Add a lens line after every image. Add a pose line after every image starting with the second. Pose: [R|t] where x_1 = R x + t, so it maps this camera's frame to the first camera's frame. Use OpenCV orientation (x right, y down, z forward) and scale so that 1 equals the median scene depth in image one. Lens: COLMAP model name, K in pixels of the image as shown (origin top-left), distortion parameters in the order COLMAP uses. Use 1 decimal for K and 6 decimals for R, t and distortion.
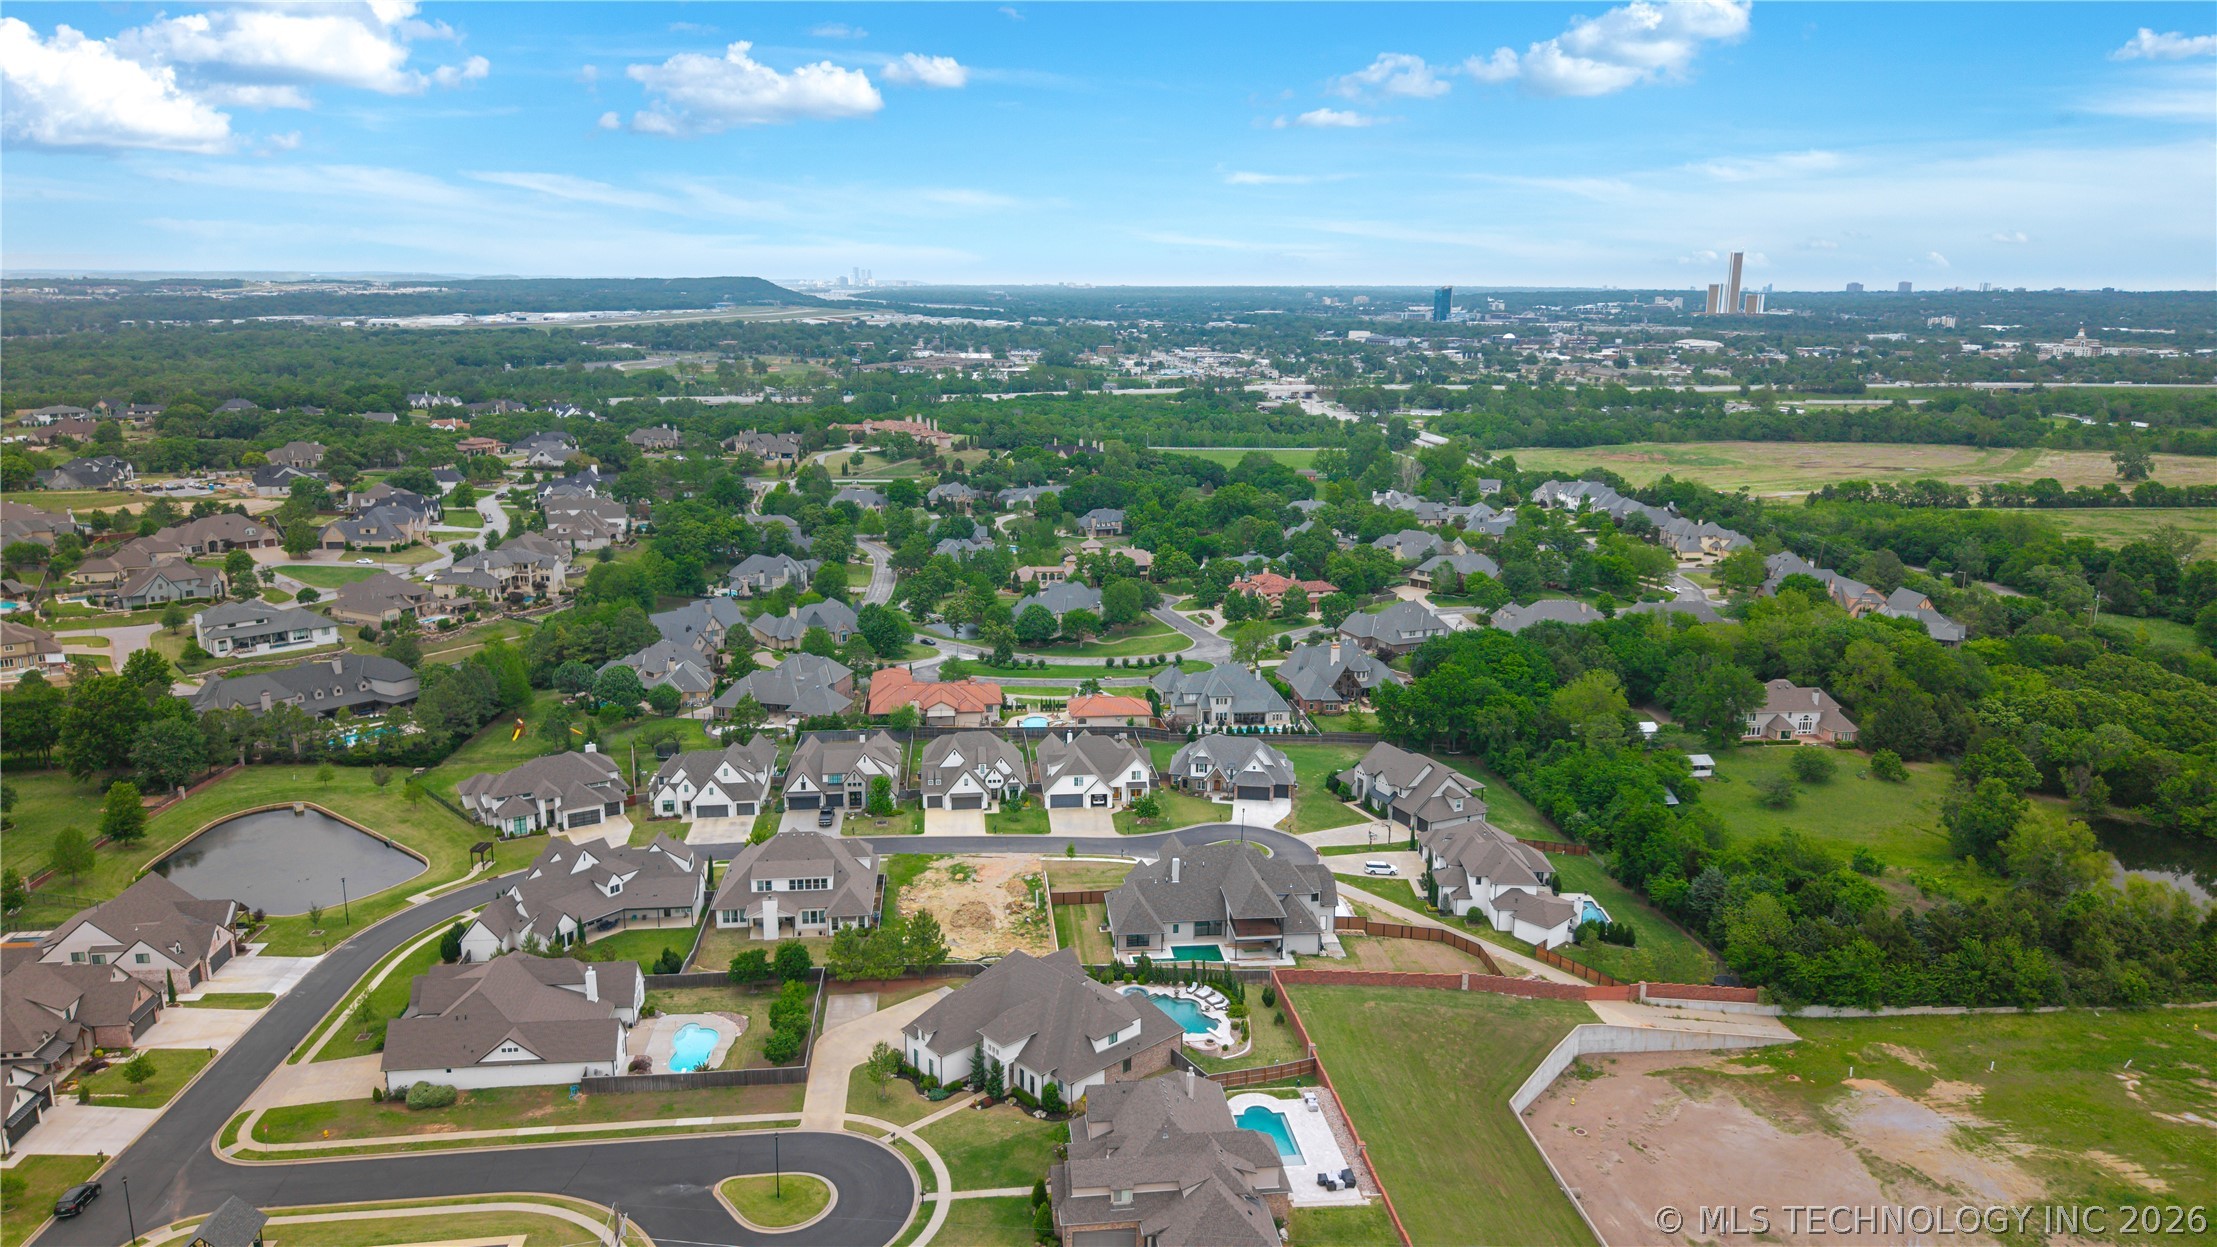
lens RADIAL K [[1480.6, 0, 1118.3], [0, 1480.6, 610.2], [0, 0, 1]] dist [0.076417, -0.107271]
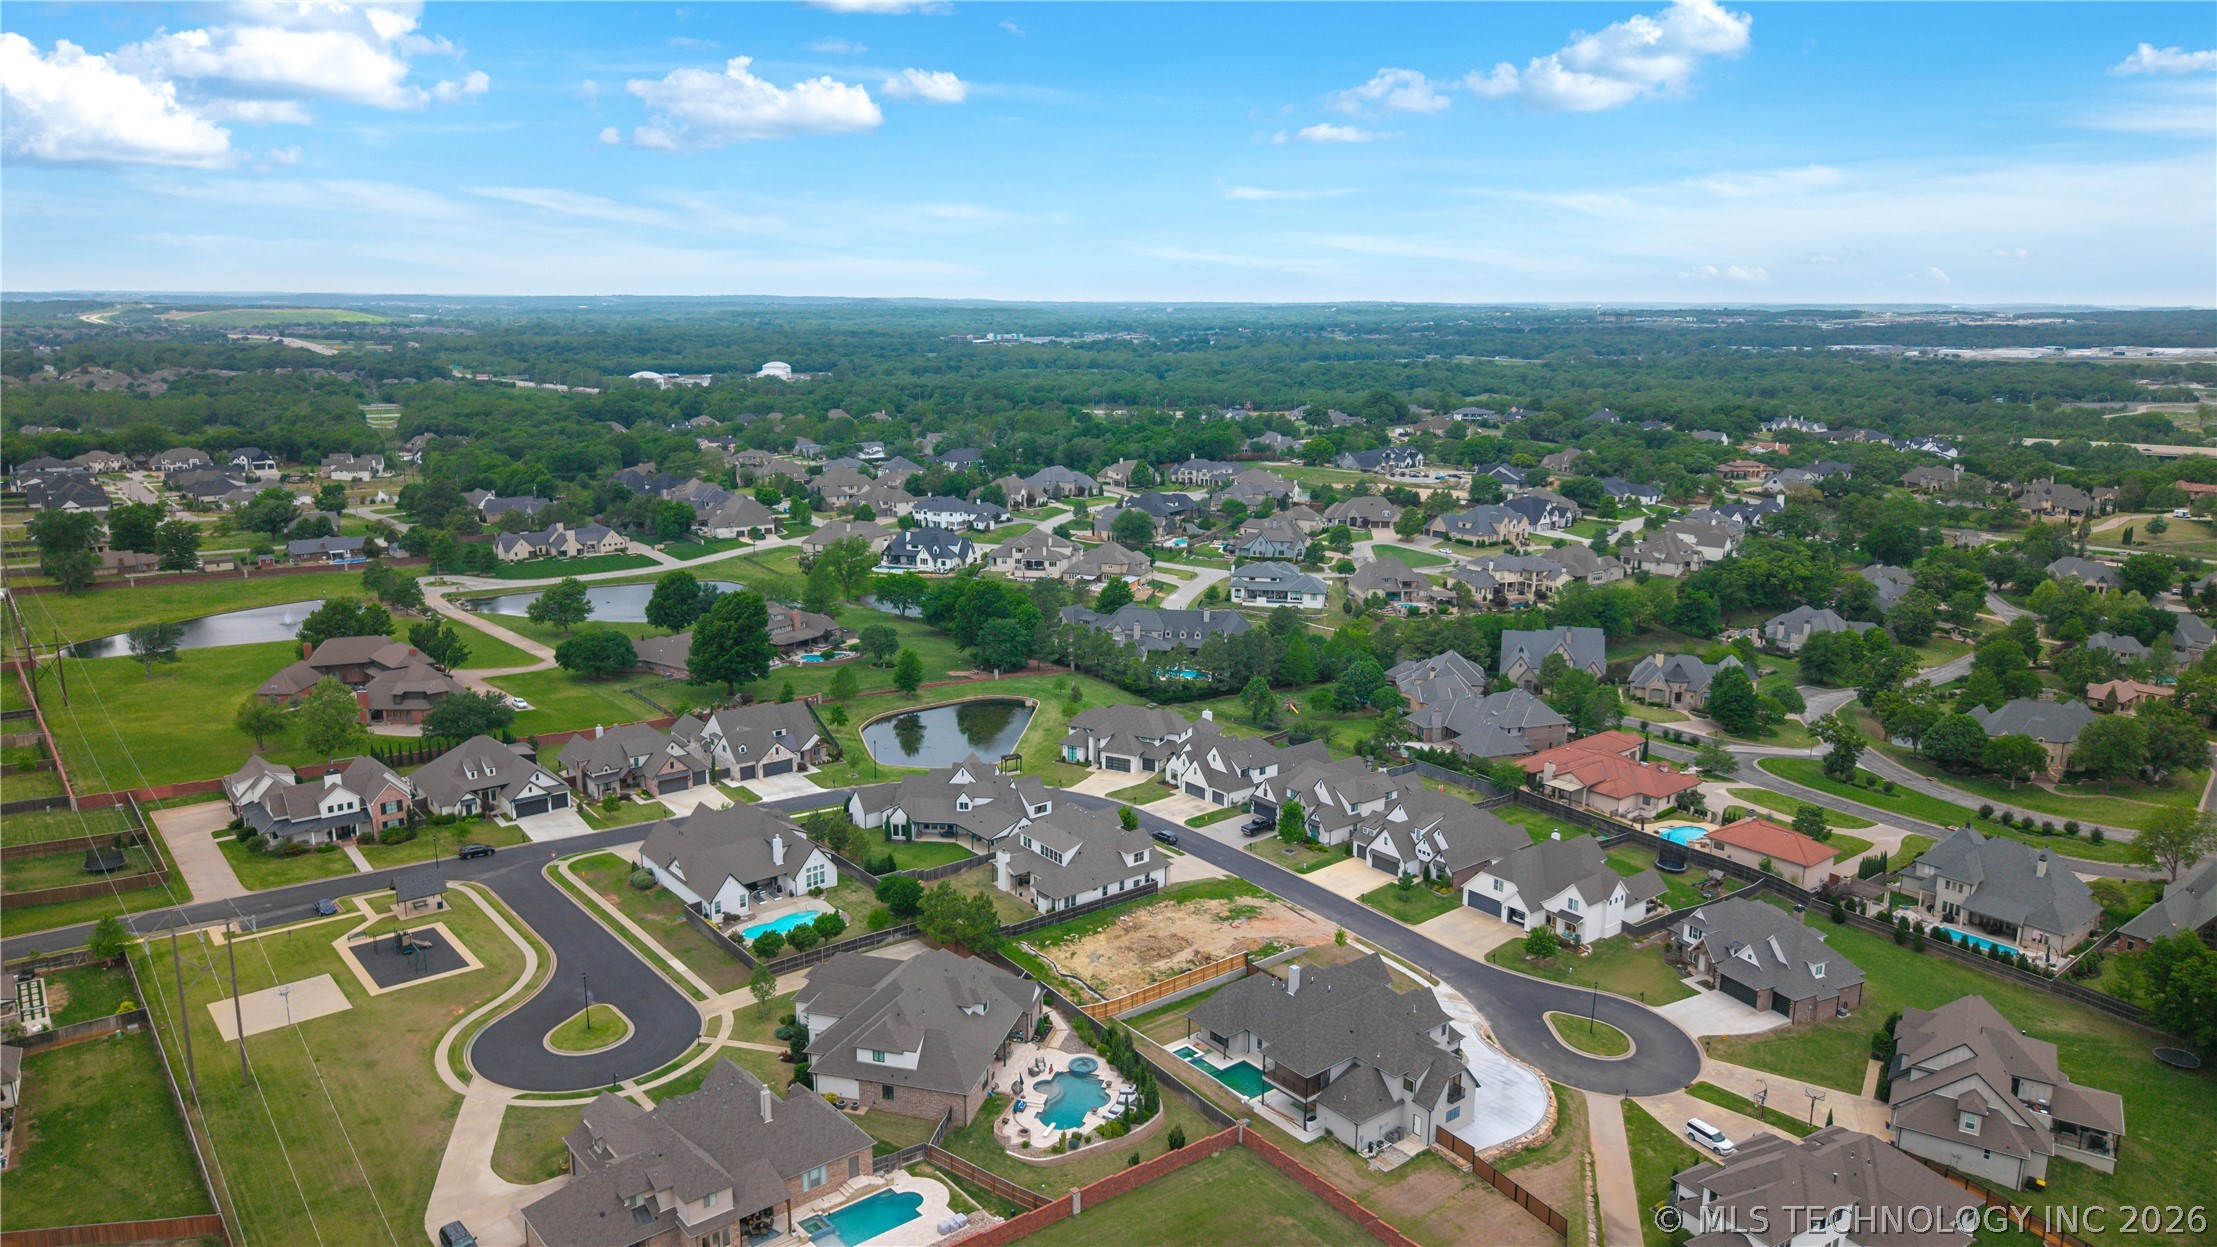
lens RADIAL K [[1480.6, 0, 1118.3], [0, 1480.6, 610.2], [0, 0, 1]] dist [0.076417, -0.107271]
pose [[0.543868, 0.168317, -0.822117, 0.531193], [-0.185505, 0.979556, 0.077831, -0.059072], [0.818410, 0.110177, 0.563973, 0.370426]]
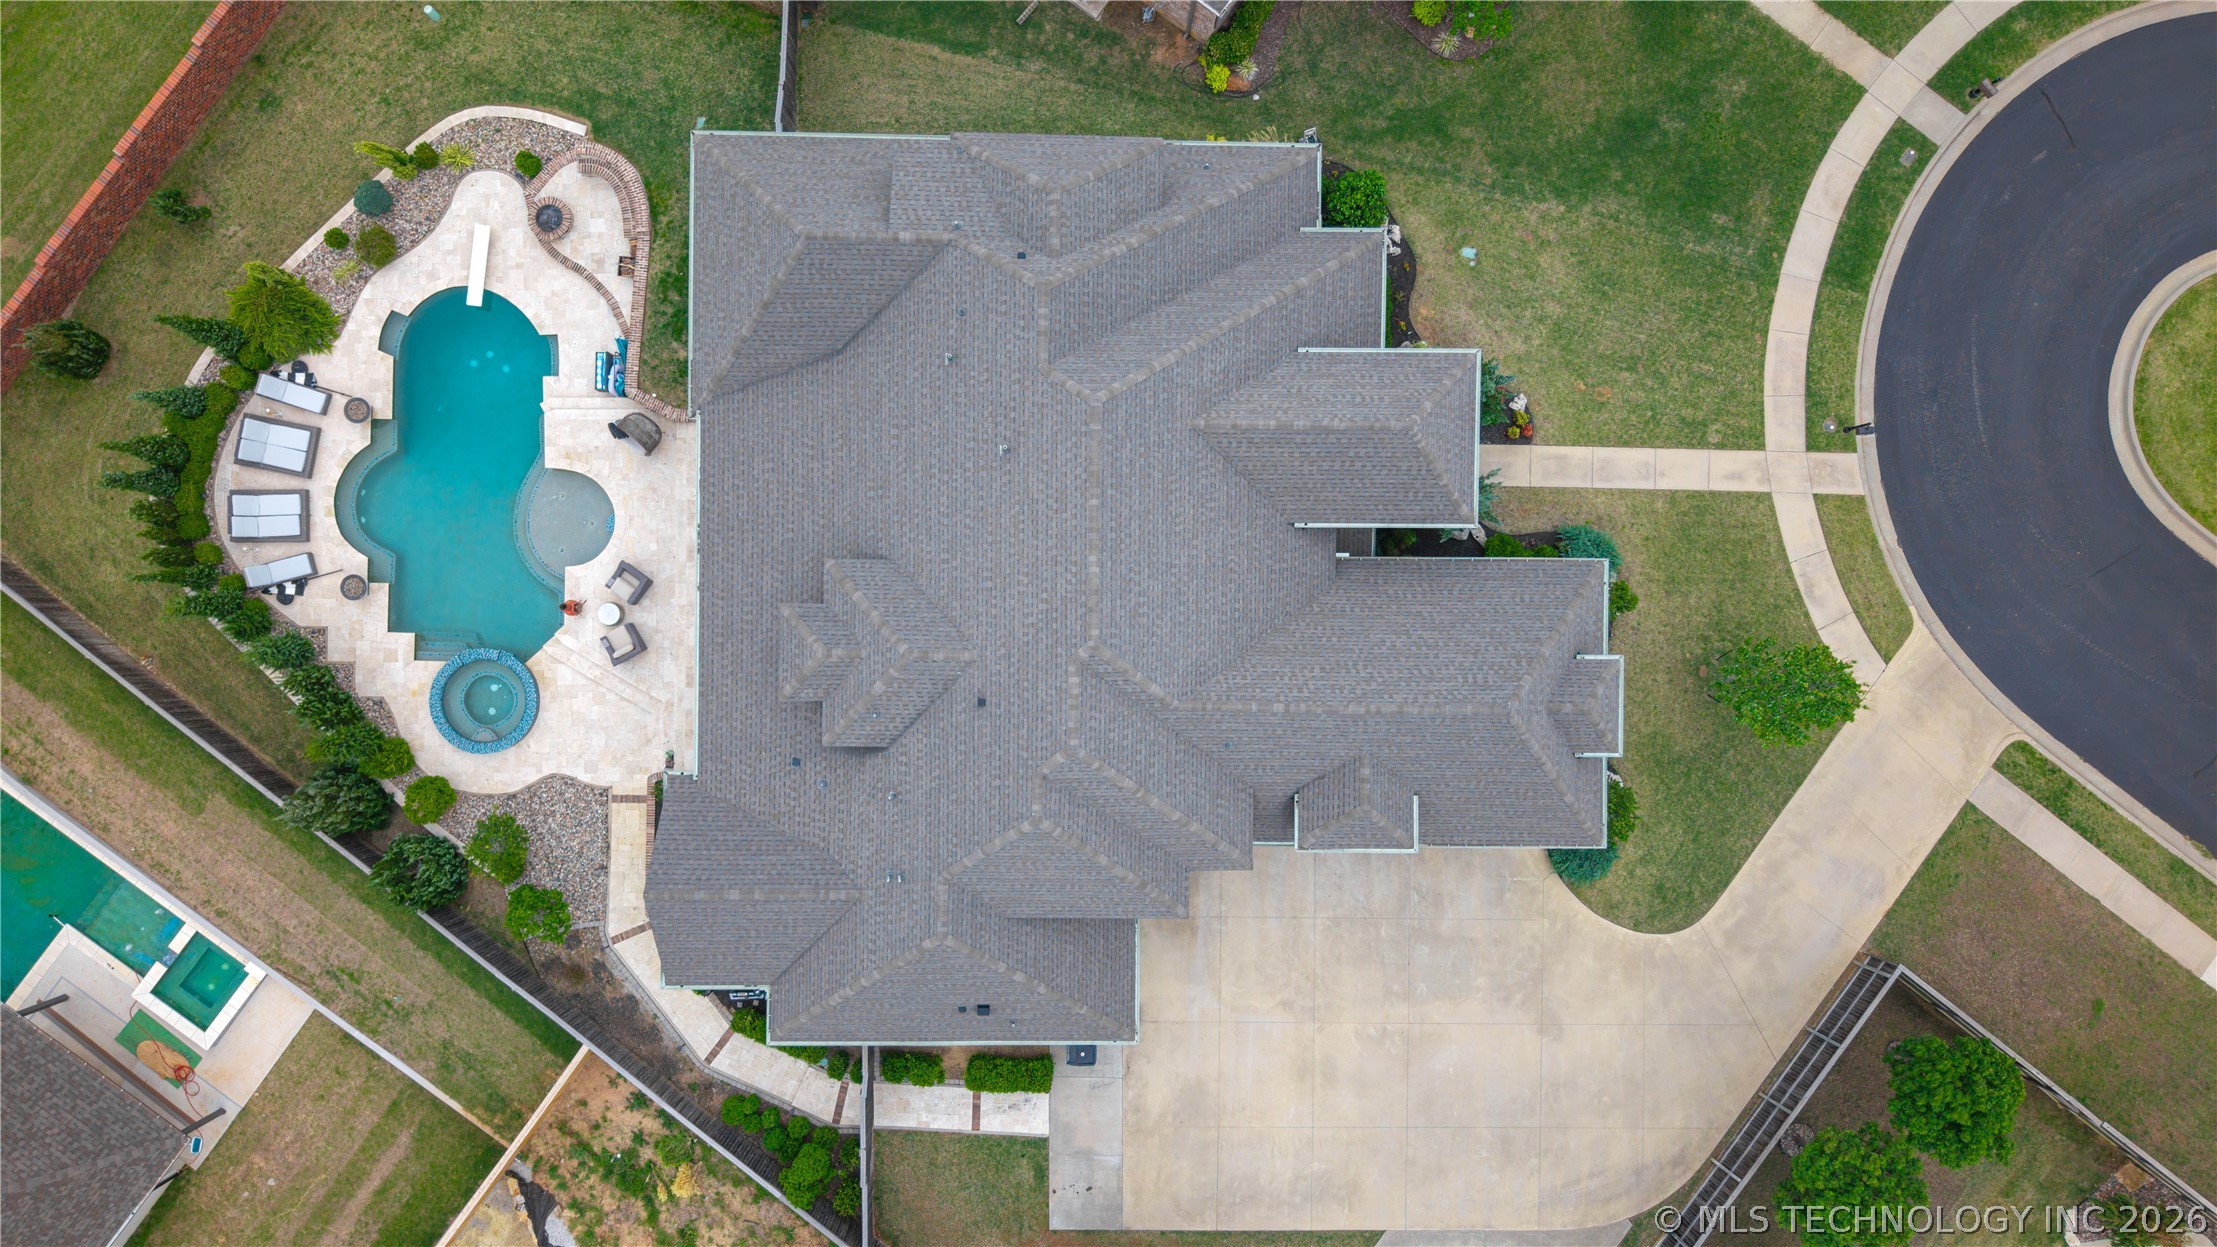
lens RADIAL K [[1480.6, 0, 1118.3], [0, 1480.6, 610.2], [0, 0, 1]] dist [0.076417, -0.107271]
pose [[-0.730215, -0.682641, -0.028066, -0.036335], [0.119232, -0.167775, 0.978588, 0.023261], [-0.672733, 0.711233, 0.203905, 0.656356]]
